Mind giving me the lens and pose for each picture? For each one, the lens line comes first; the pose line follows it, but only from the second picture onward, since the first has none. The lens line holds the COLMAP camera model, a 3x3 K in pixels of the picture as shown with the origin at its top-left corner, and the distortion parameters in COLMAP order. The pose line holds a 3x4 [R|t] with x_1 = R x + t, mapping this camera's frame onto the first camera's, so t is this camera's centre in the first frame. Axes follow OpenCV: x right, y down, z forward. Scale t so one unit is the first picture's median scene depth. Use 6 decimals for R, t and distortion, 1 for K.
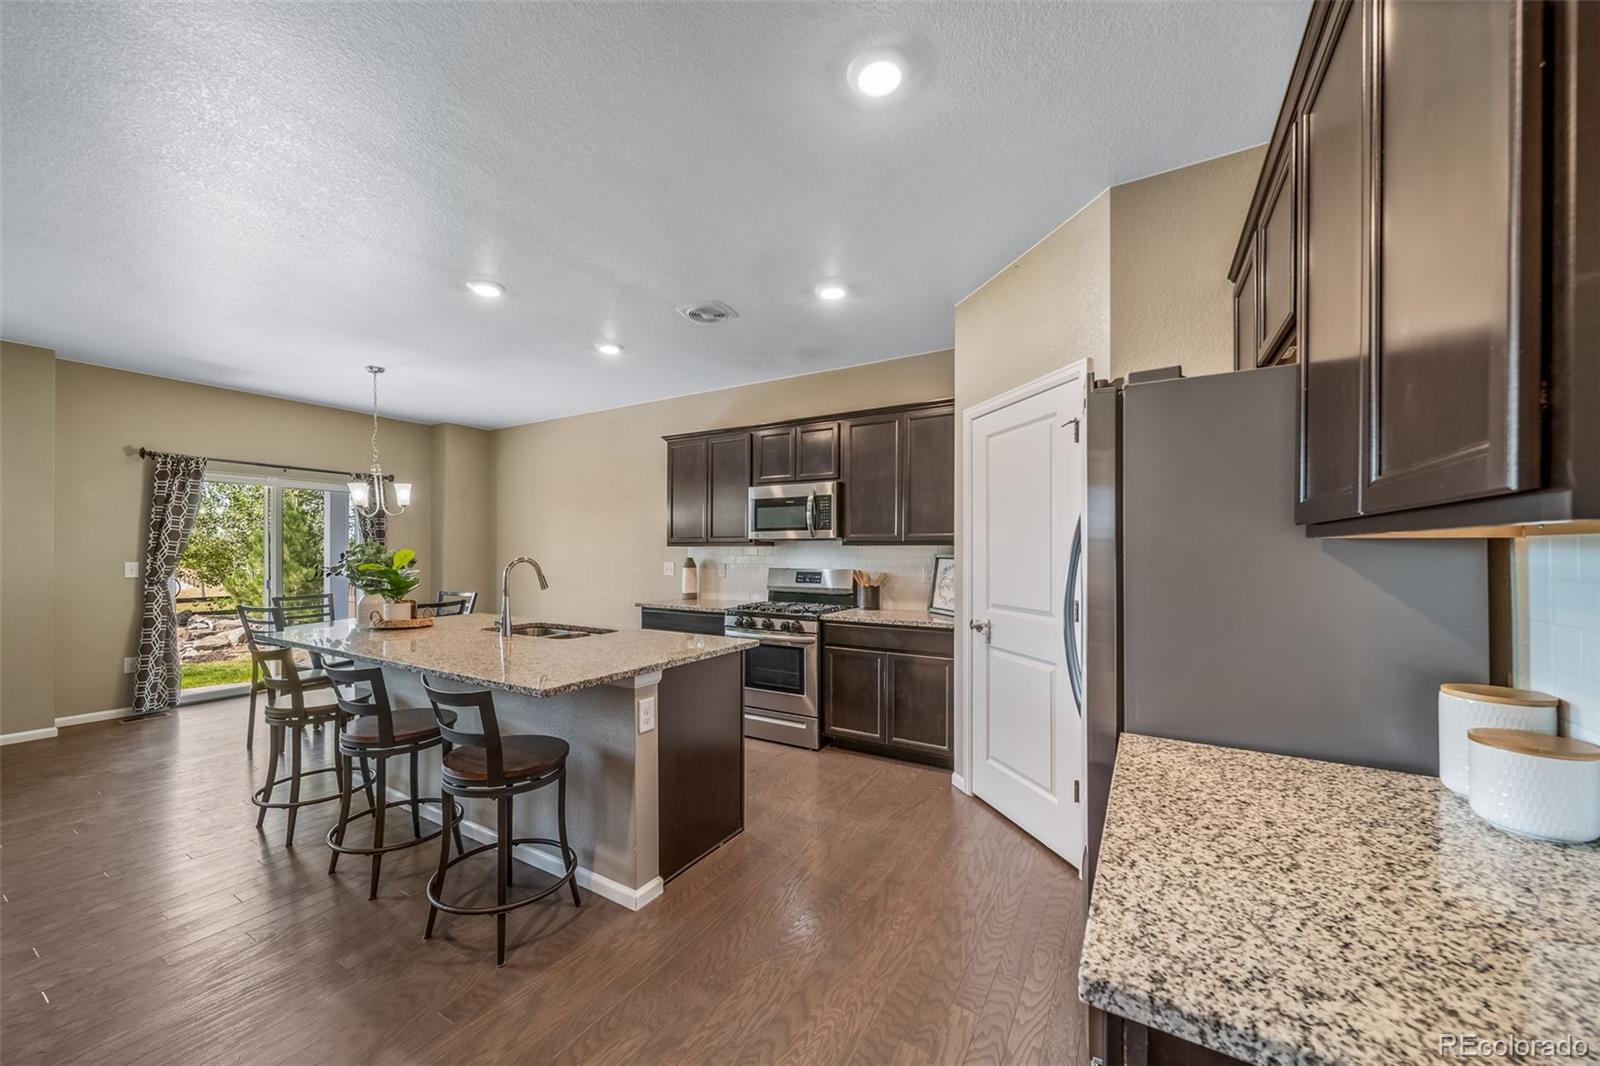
lens RADIAL K [[610.6, 0, 799.7], [0, 610.6, 538.8], [0, 0, 1]] dist [0.065268, 0.000021]
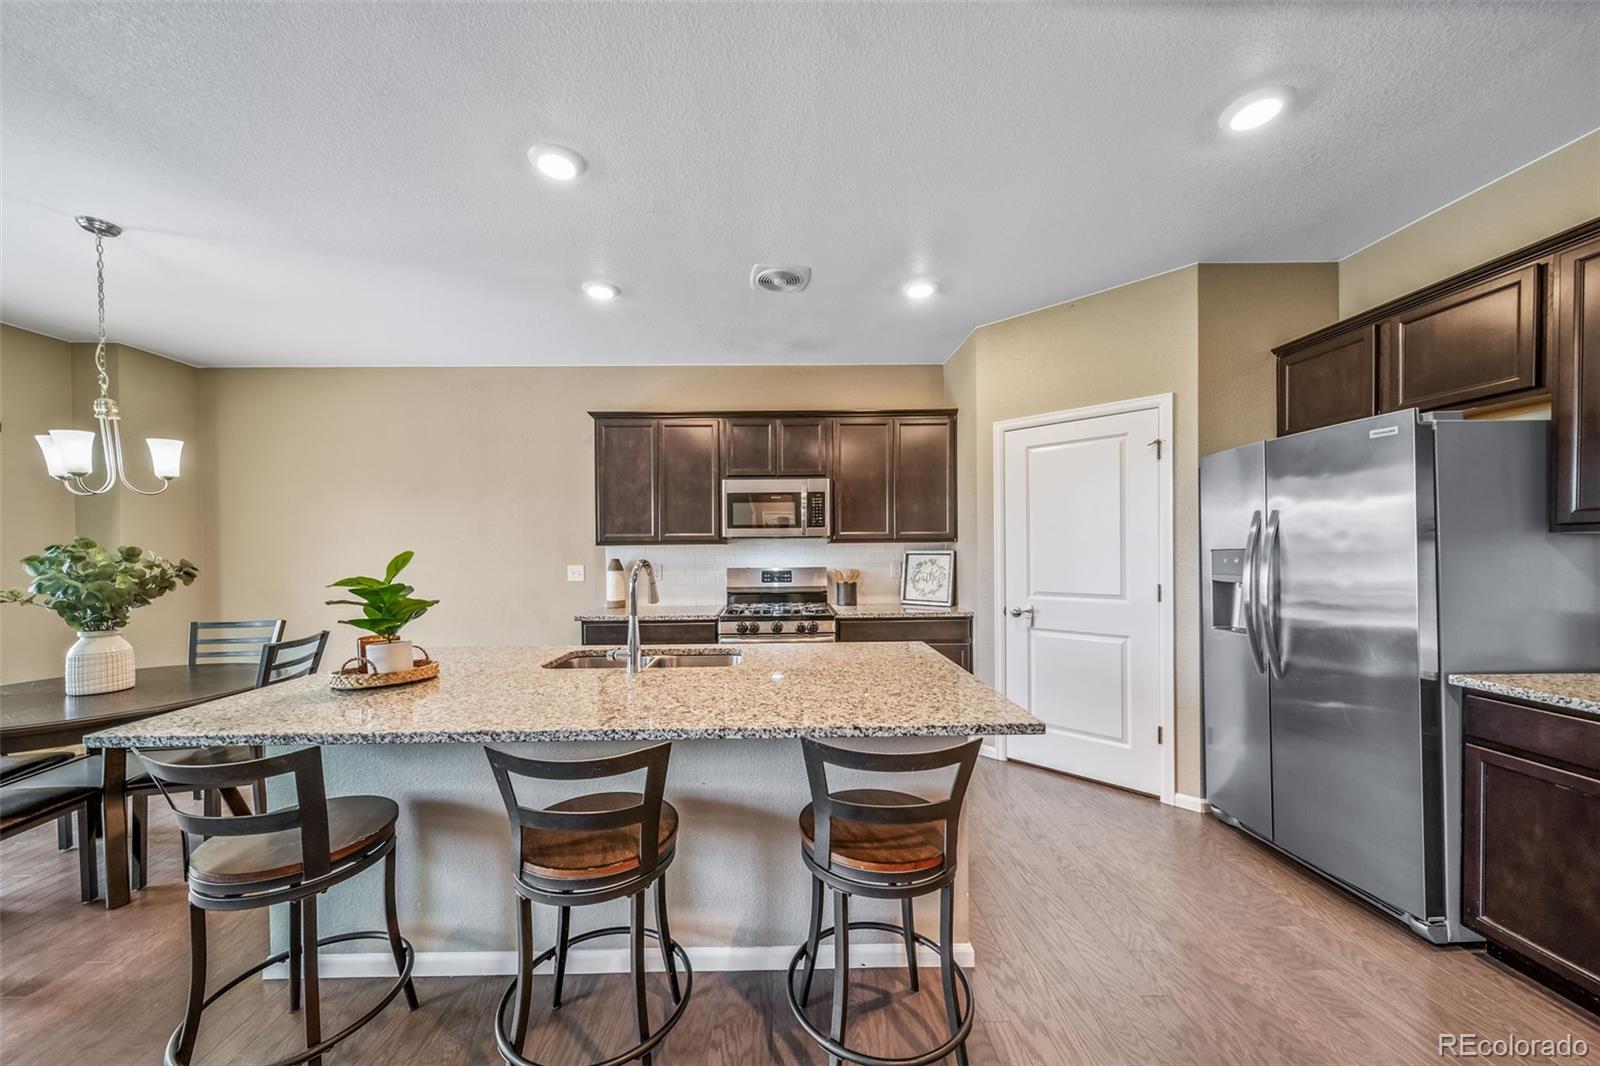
lens RADIAL K [[567.7, 0, 798.2], [0, 567.7, 547.1], [0, 0, 1]] dist [0.000365, 0.000032]
pose [[0.862621, -0.013435, 0.505673, -0.441097], [0.004240, 0.999804, 0.019330, -0.000691], [-0.505834, -0.014531, 0.862509, 0.223233]]
